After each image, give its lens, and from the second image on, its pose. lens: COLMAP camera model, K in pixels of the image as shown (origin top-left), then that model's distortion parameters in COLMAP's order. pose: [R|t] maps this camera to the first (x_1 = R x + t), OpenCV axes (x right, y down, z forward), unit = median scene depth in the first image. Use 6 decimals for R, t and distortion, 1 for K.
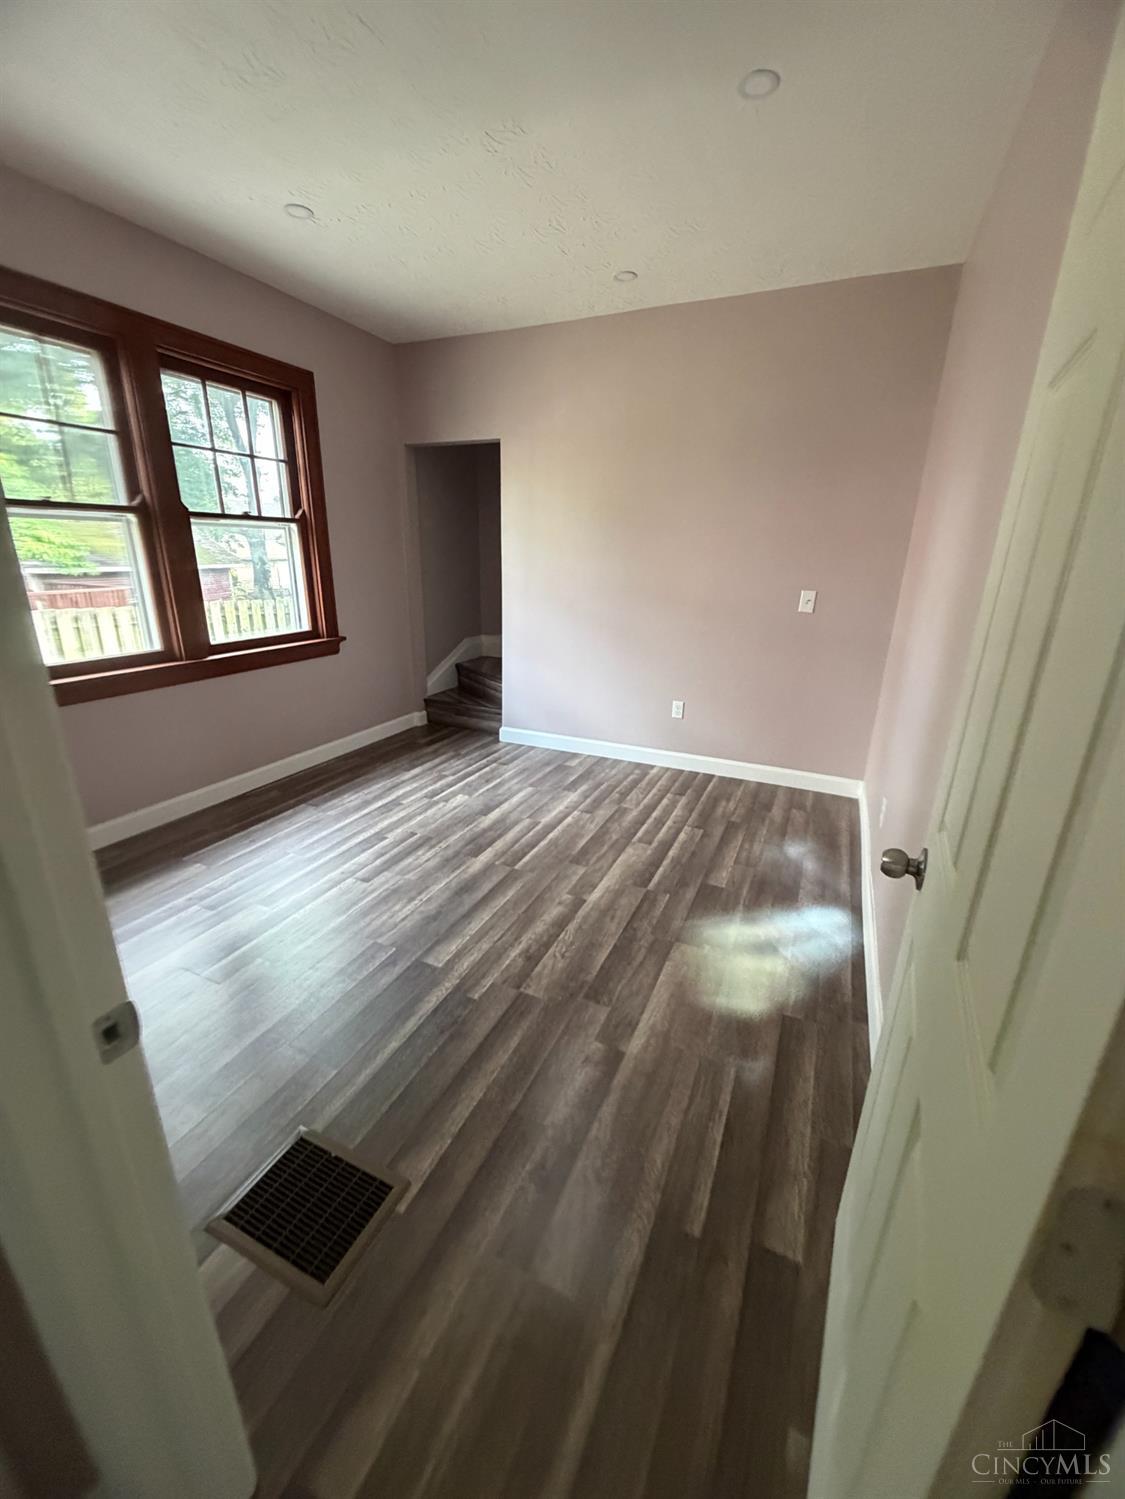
lens RADIAL K [[595.6, 0, 556.4], [0, 595.6, 753.9], [0, 0, 1]] dist [-0.014408, -0.000046]
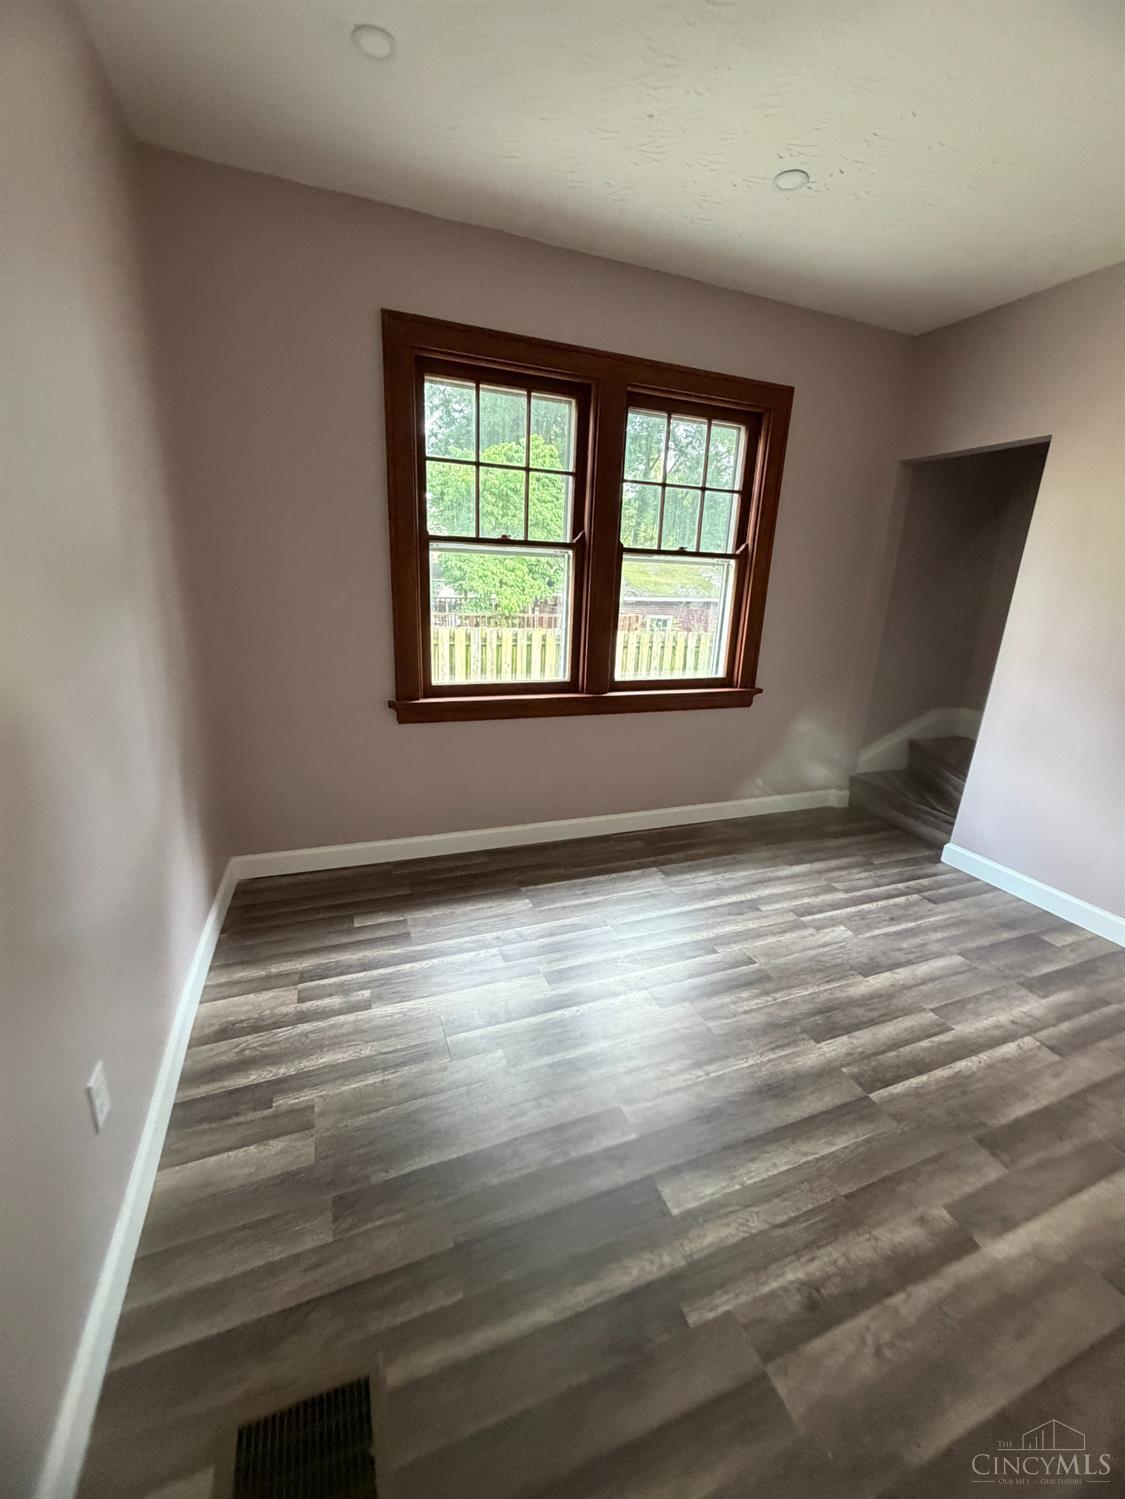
lens RADIAL K [[597.6, 0, 565.4], [0, 597.6, 743.1], [0, 0, 1]] dist [0.010749, -0.006448]
pose [[0.721874, 0.205148, -0.660918, 0.033165], [-0.249366, 0.968001, 0.028101, -0.087690], [0.645534, 0.144525, 0.749932, 0.208780]]
